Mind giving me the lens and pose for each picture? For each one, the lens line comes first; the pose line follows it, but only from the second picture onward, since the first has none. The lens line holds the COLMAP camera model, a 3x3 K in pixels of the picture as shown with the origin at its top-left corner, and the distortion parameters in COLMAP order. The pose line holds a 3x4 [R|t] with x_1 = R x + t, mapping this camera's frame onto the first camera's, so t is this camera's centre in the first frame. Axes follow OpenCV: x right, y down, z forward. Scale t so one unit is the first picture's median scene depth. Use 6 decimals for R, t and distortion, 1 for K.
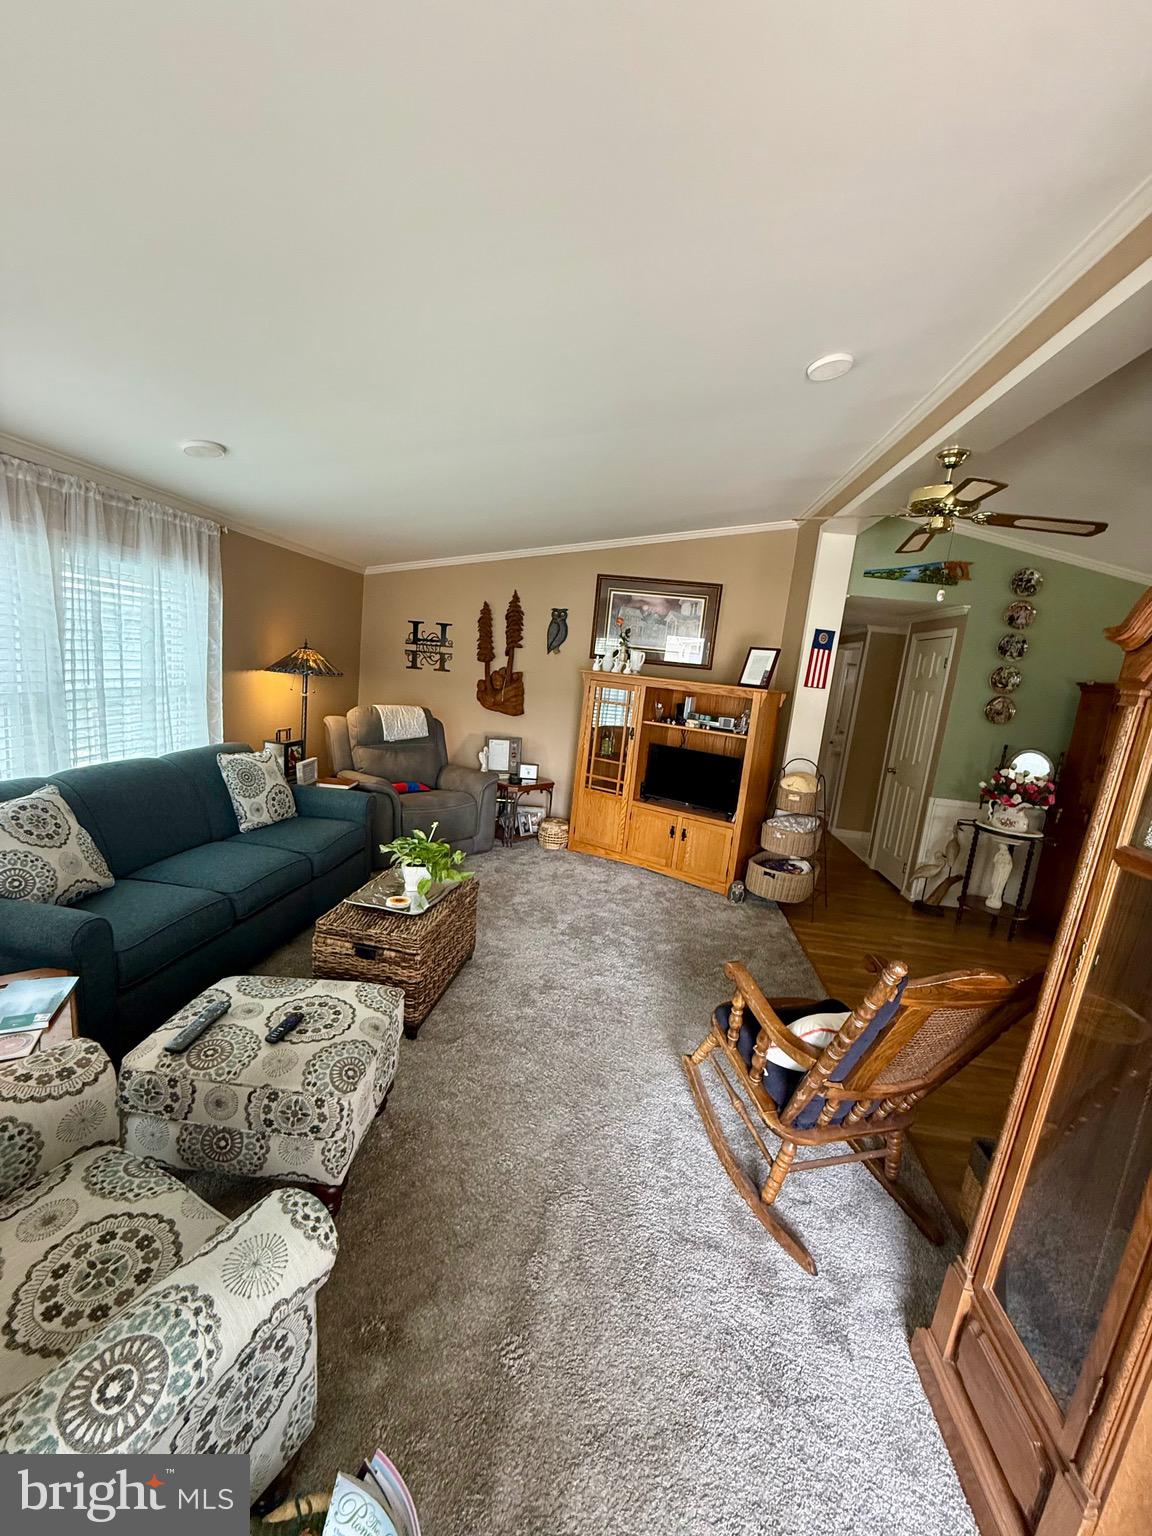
lens RADIAL K [[614.4, 0, 579.3], [0, 614.4, 763.6], [0, 0, 1]] dist [-0.000812, 0.000155]
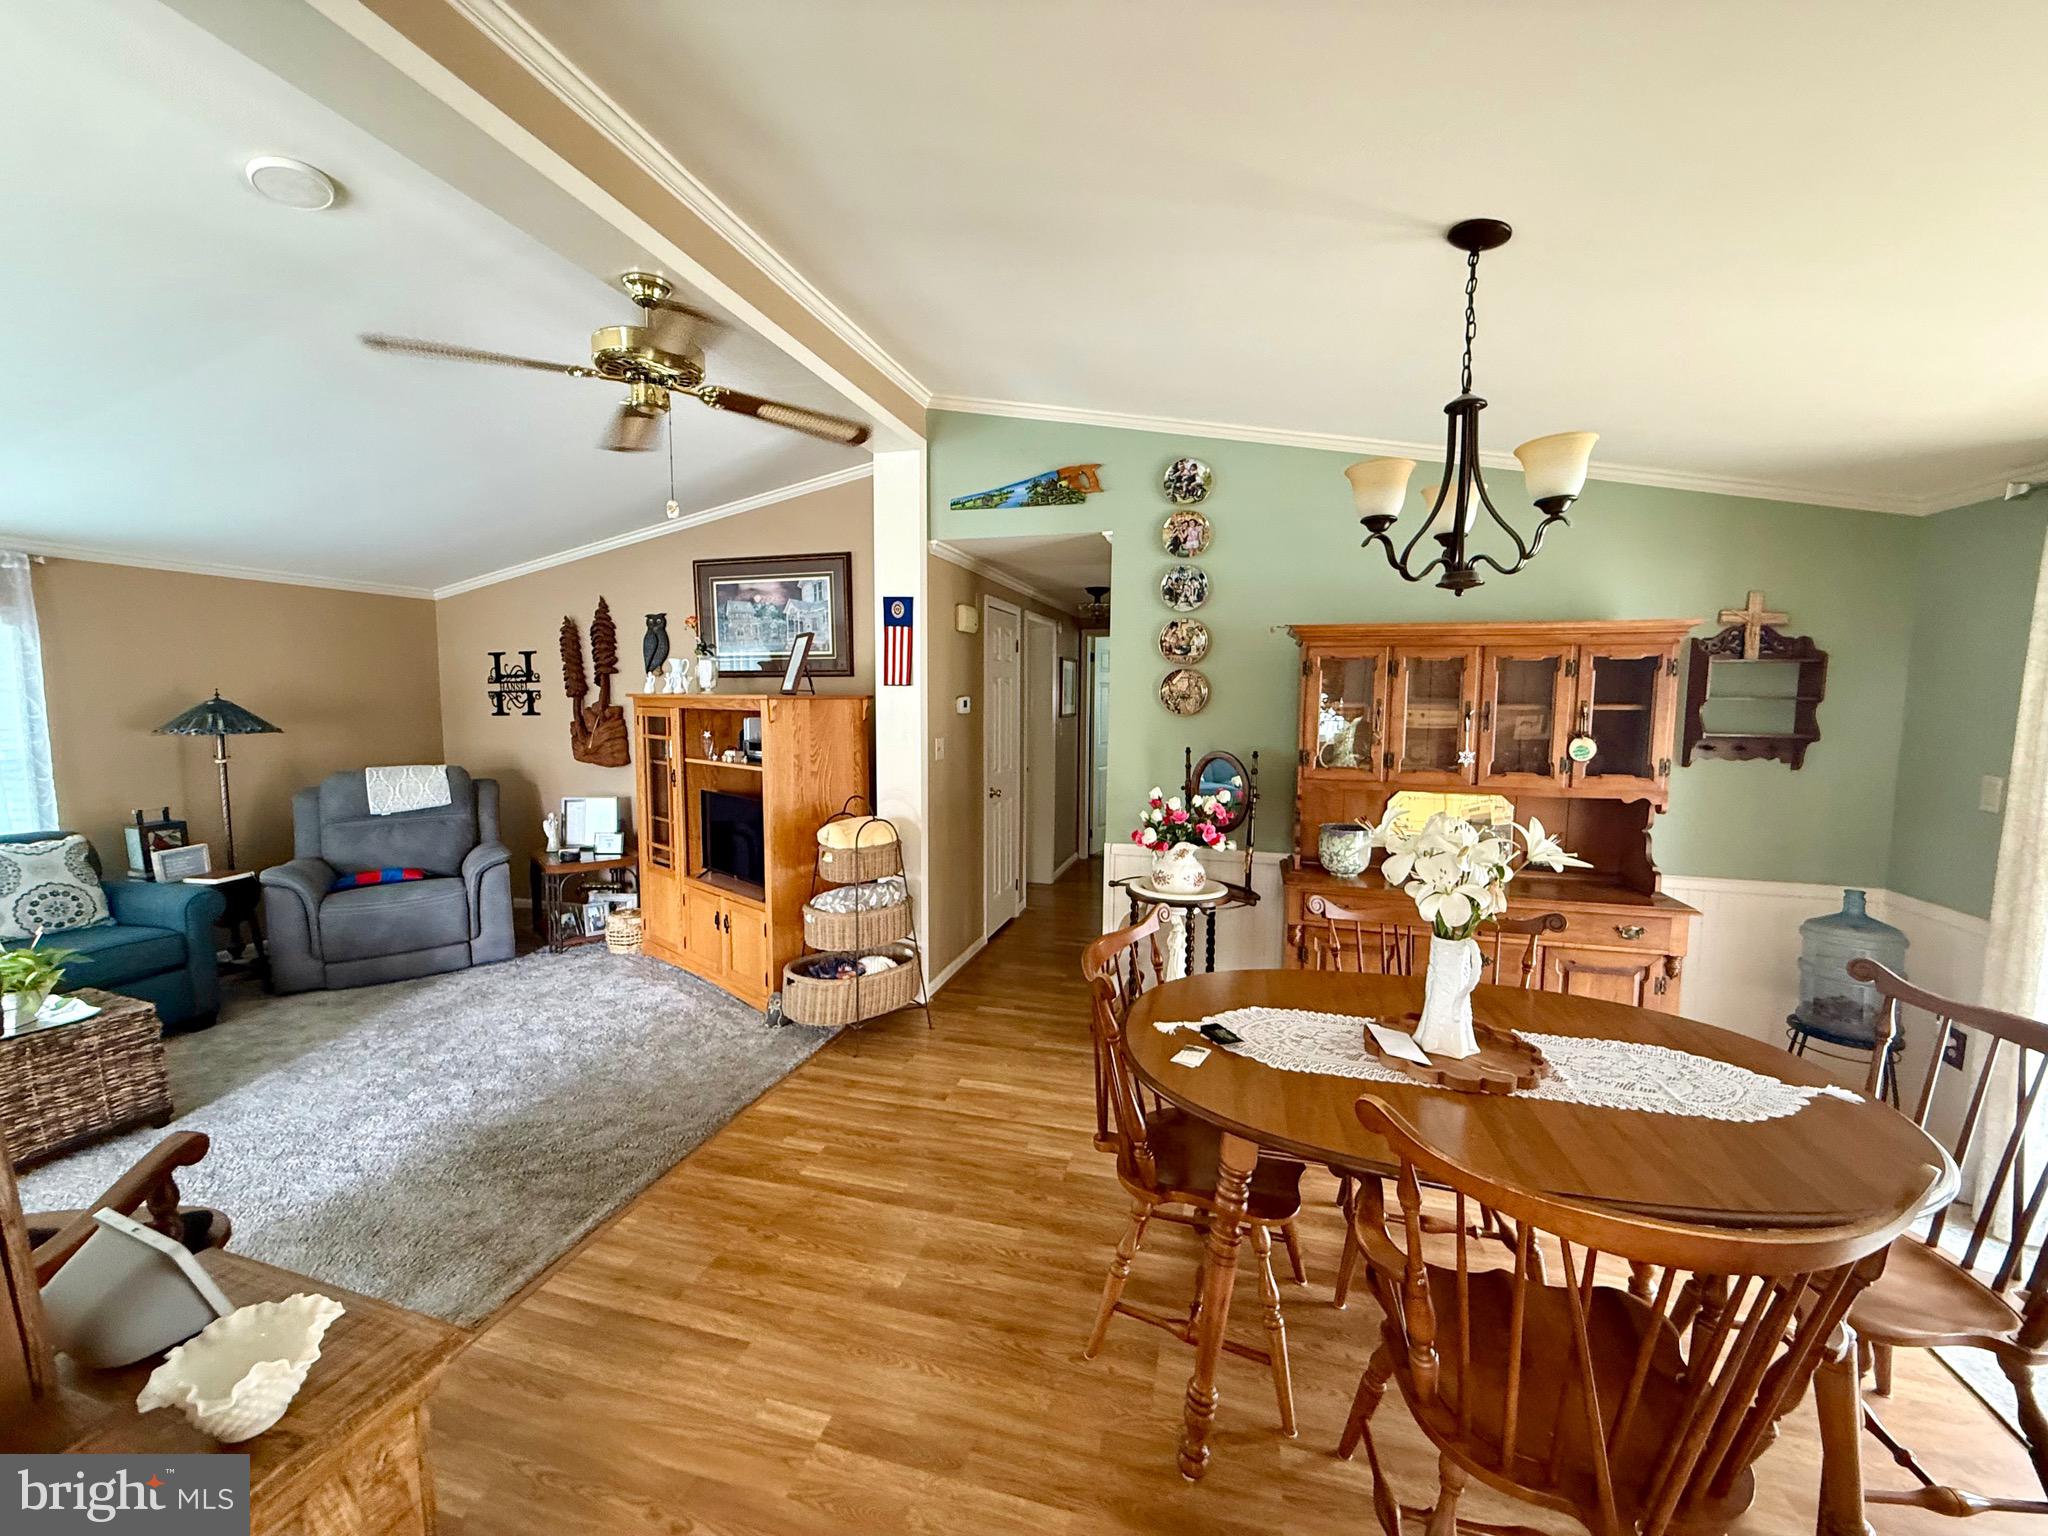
lens RADIAL K [[819.2, 0, 1018.6], [0, 819.2, 764.8], [0, 0, 1]] dist [-0.000812, 0.000155]
pose [[0.980941, -0.081969, -0.176169, 0.811467], [0.067318, 0.993879, -0.087598, 0.054771], [0.182271, 0.074069, 0.980455, 0.223723]]
